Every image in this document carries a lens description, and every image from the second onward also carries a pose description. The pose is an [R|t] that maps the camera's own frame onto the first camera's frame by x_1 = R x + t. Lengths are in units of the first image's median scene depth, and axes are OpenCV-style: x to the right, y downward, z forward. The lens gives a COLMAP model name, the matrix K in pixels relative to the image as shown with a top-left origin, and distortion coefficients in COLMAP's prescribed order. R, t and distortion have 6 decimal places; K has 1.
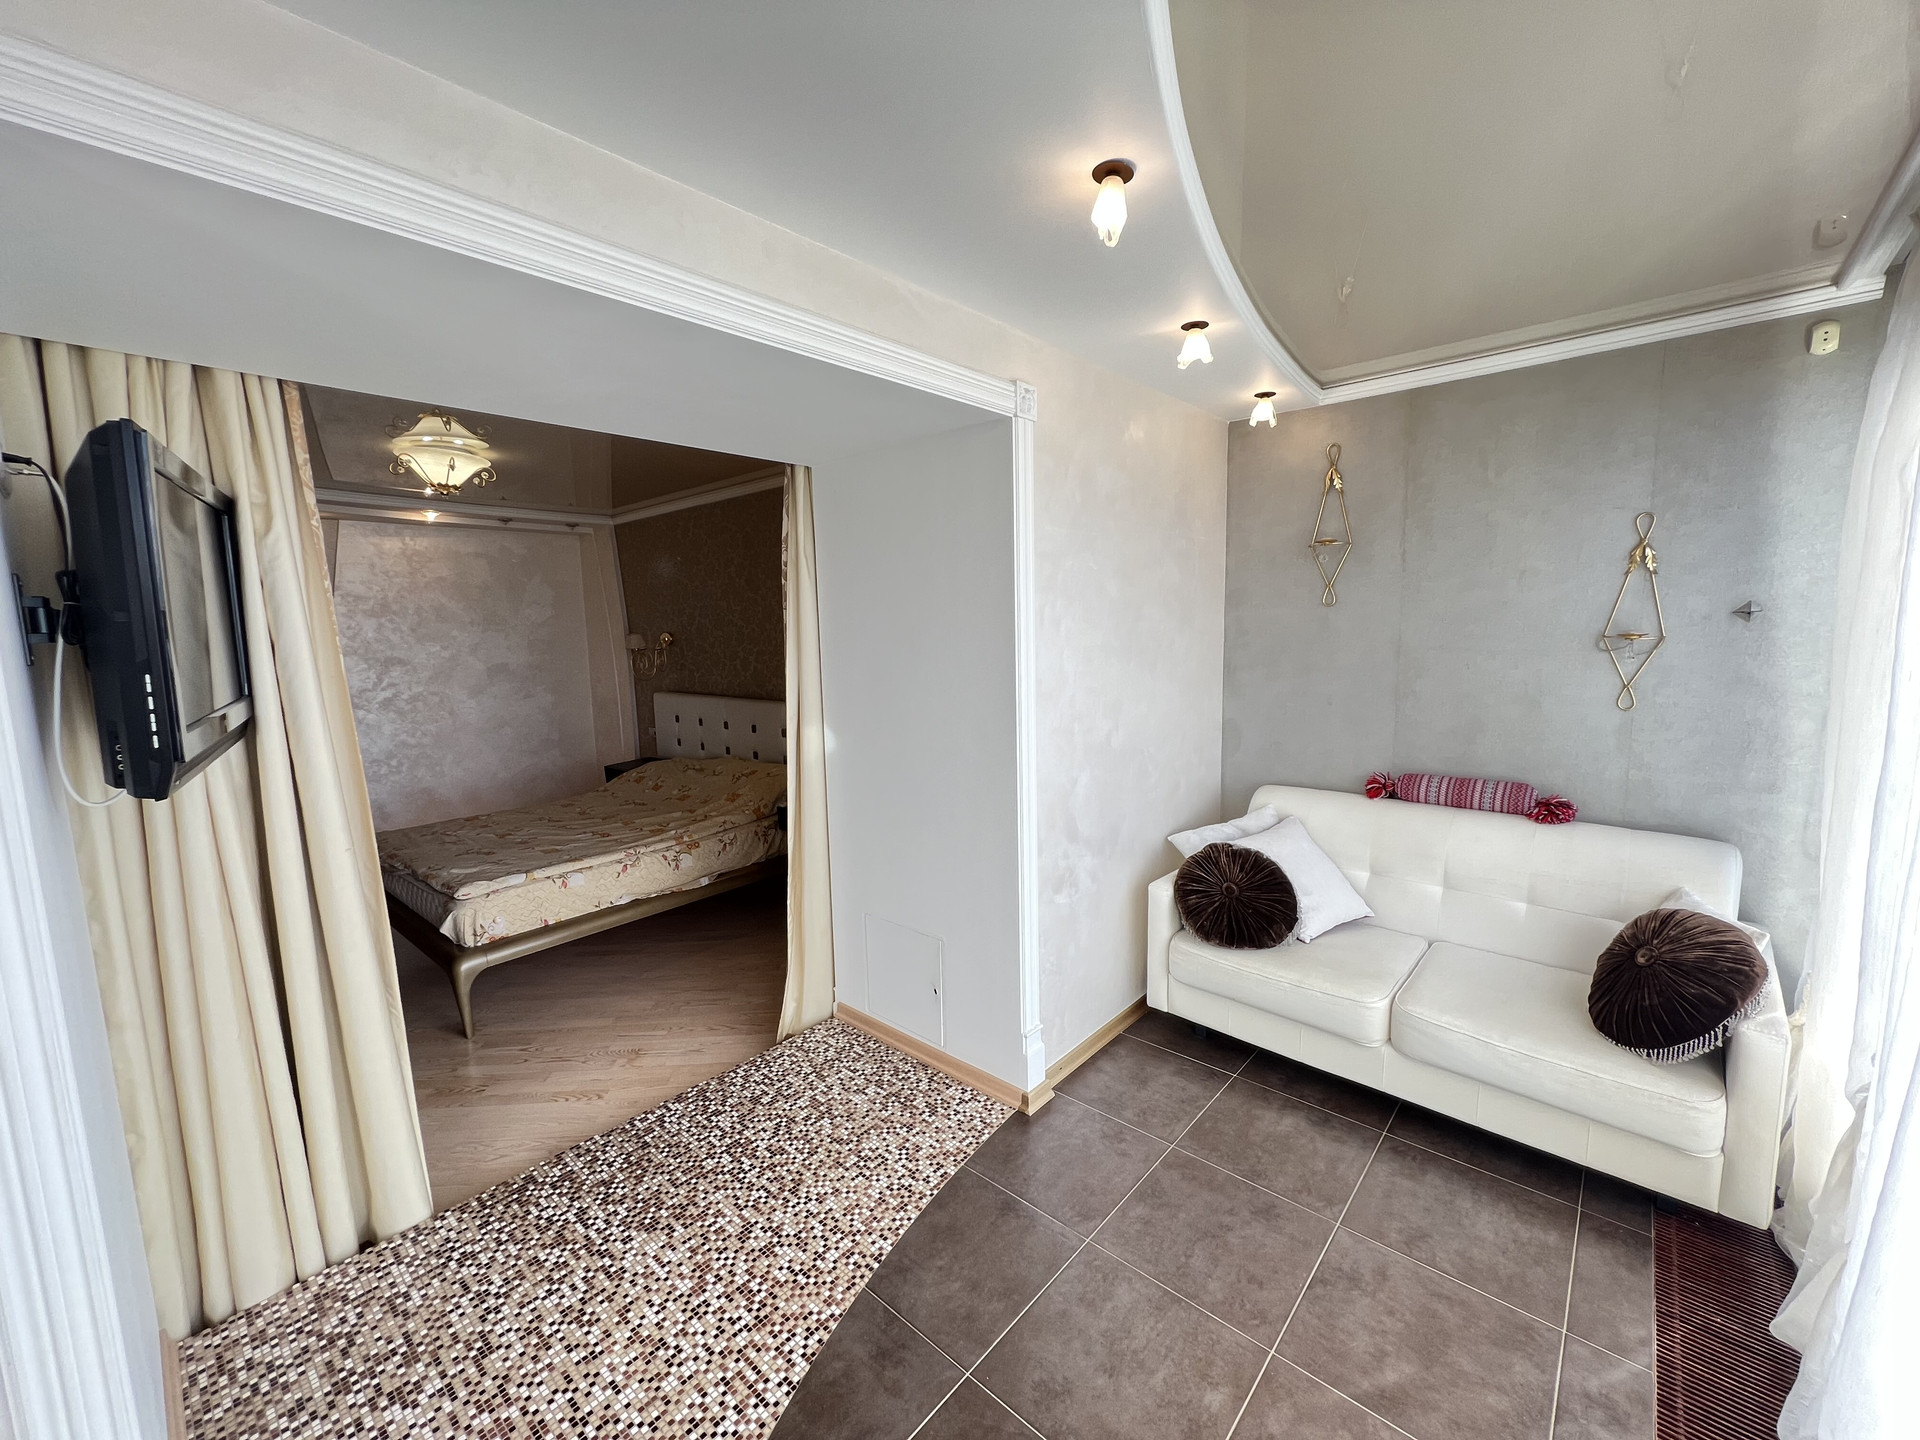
lens RADIAL K [[764.2, 0, 960.0], [0, 764.2, 720.0], [0, 0, 1]] dist [-0.004593, 0.001430]
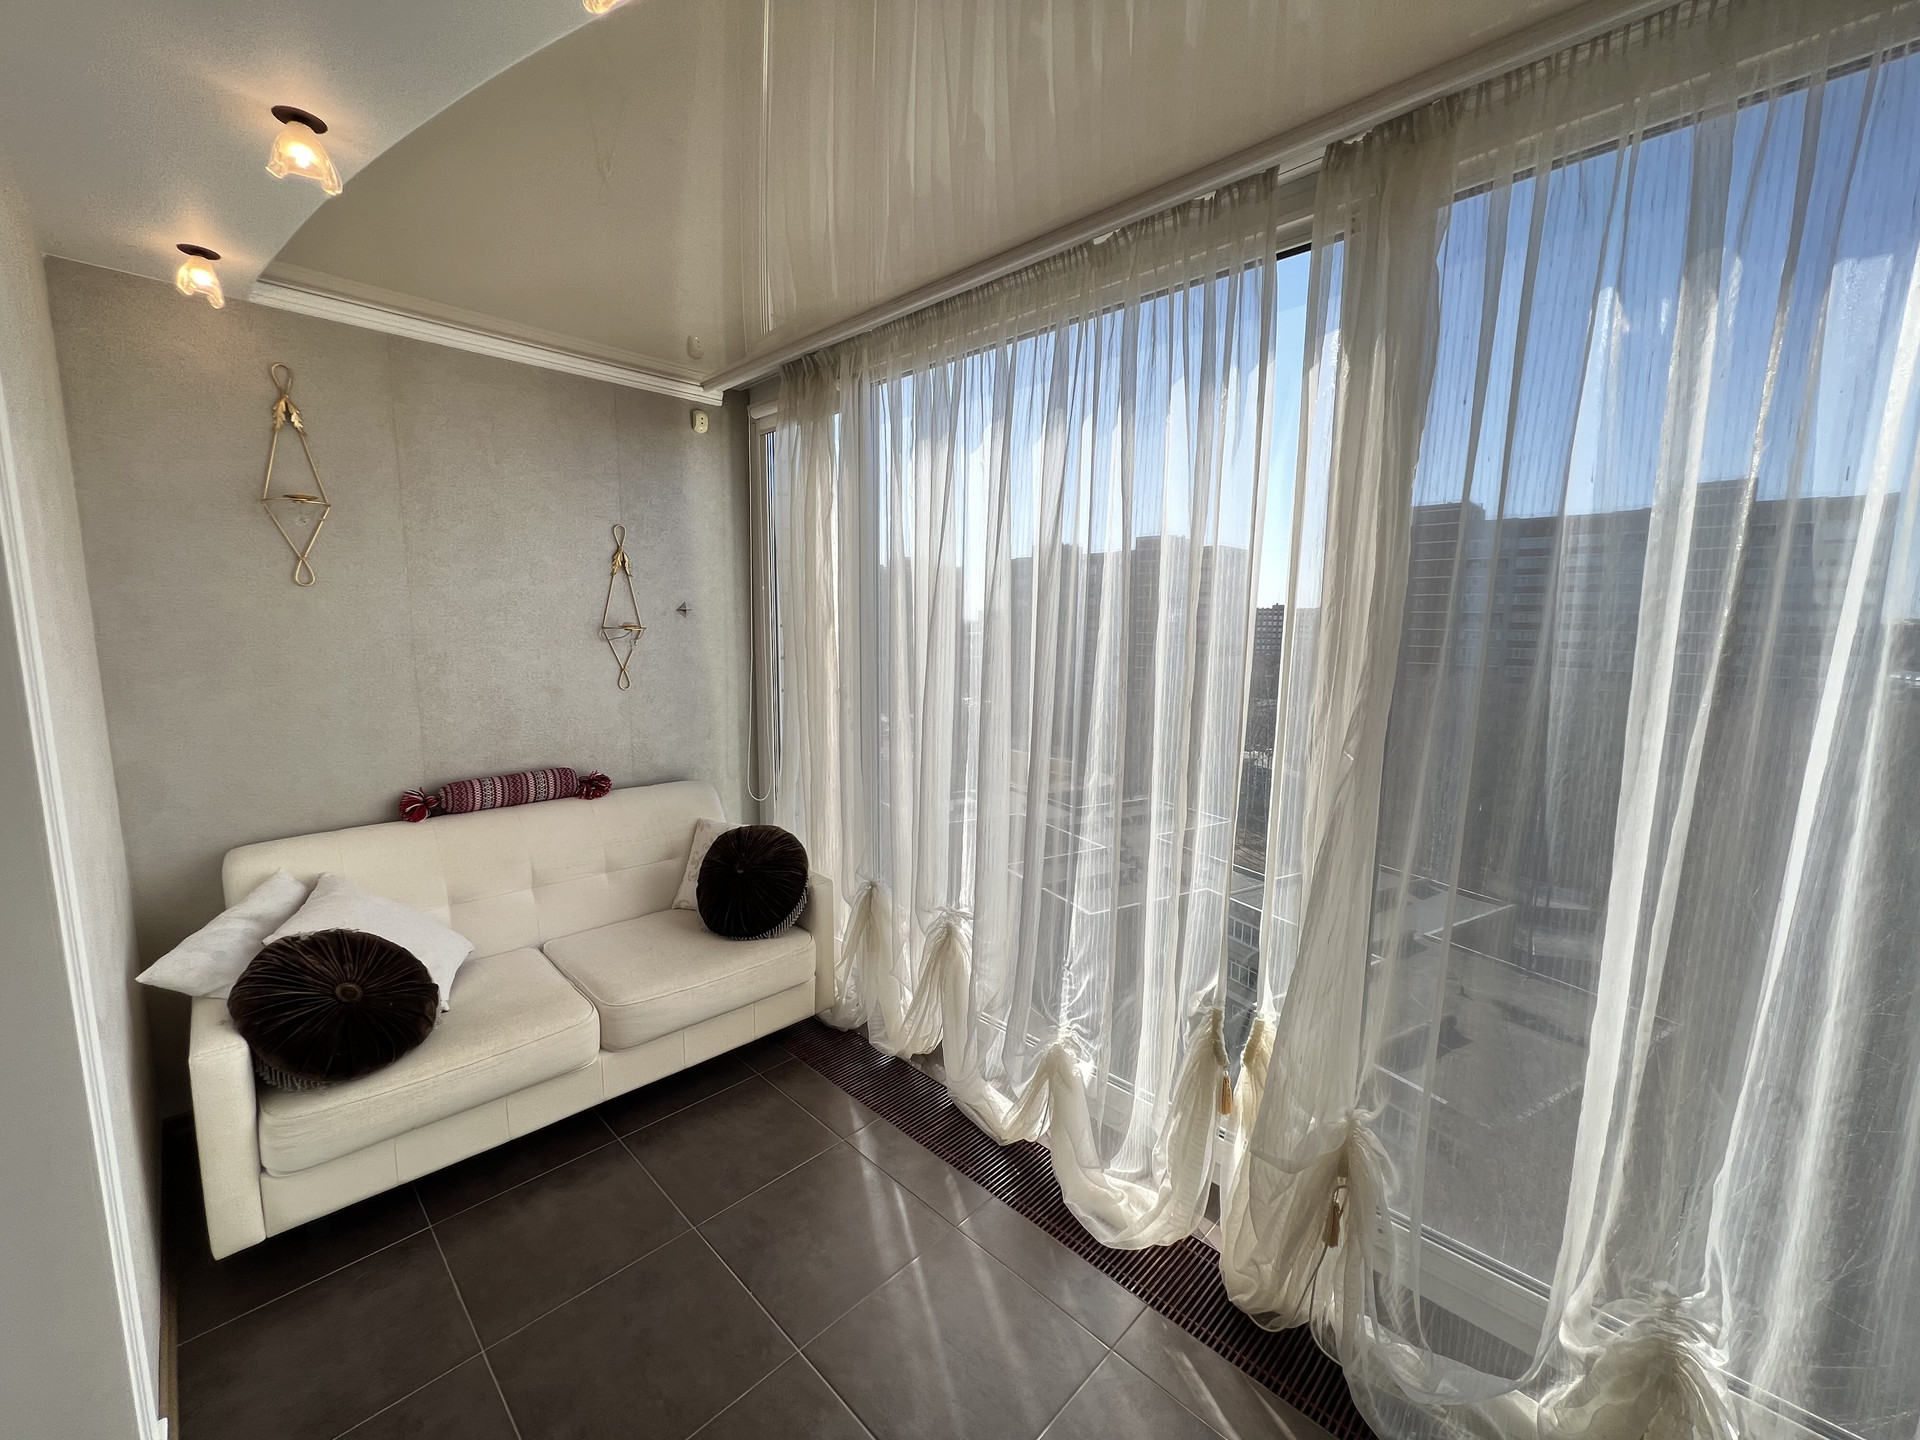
lens RADIAL K [[764.2, 0, 960.0], [0, 764.2, 720.0], [0, 0, 1]] dist [-0.004593, 0.001430]
pose [[0.039018, -0.107152, 0.993477, -0.286774], [0.116763, 0.987912, 0.101966, -0.025605], [-0.992393, 0.112023, 0.051058, 0.405590]]
